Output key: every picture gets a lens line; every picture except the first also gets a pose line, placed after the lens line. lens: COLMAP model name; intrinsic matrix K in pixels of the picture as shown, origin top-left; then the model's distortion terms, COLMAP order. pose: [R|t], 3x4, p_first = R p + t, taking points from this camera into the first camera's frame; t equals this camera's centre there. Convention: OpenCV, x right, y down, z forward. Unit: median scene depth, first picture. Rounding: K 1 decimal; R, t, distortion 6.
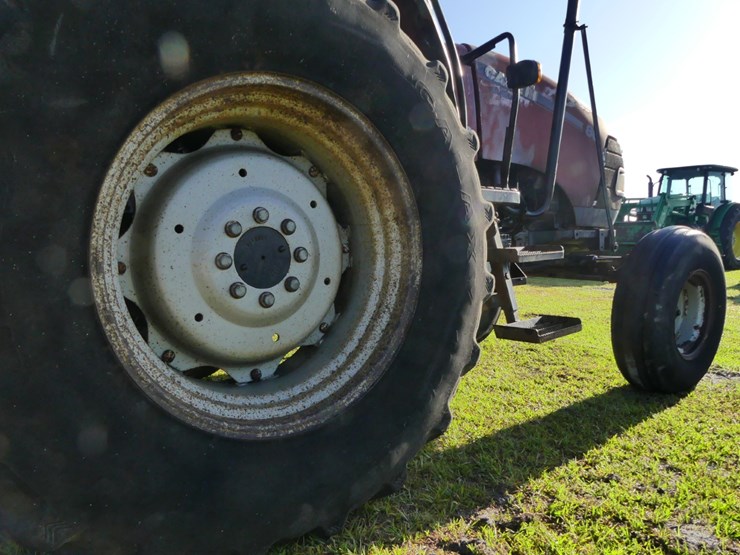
lens RADIAL K [[563.9, 0, 384.0], [0, 563.9, 280.5], [0, 0, 1]] dist [-0.038989, 0.031525]
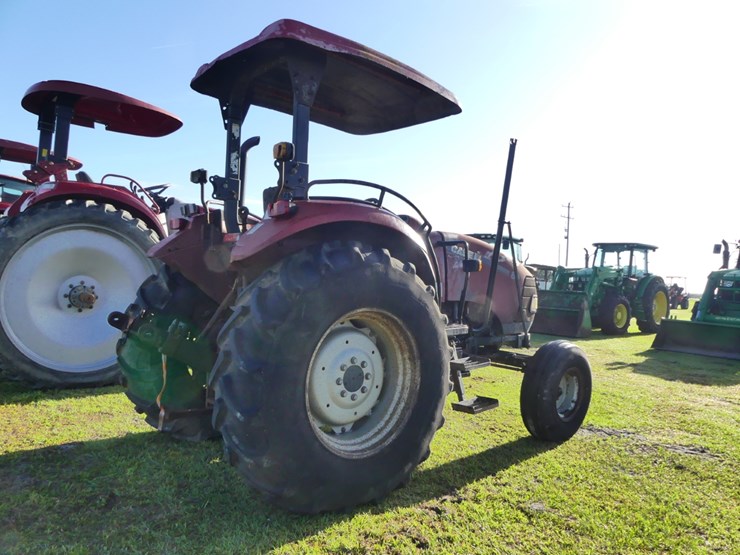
lens RADIAL K [[563.9, 0, 384.0], [0, 563.9, 280.5], [0, 0, 1]] dist [-0.038989, 0.031525]
pose [[0.996264, 0.043858, 0.074394, -0.232420], [-0.038814, 0.996934, -0.067937, -0.239234], [-0.077146, 0.064796, 0.994912, -1.088910]]
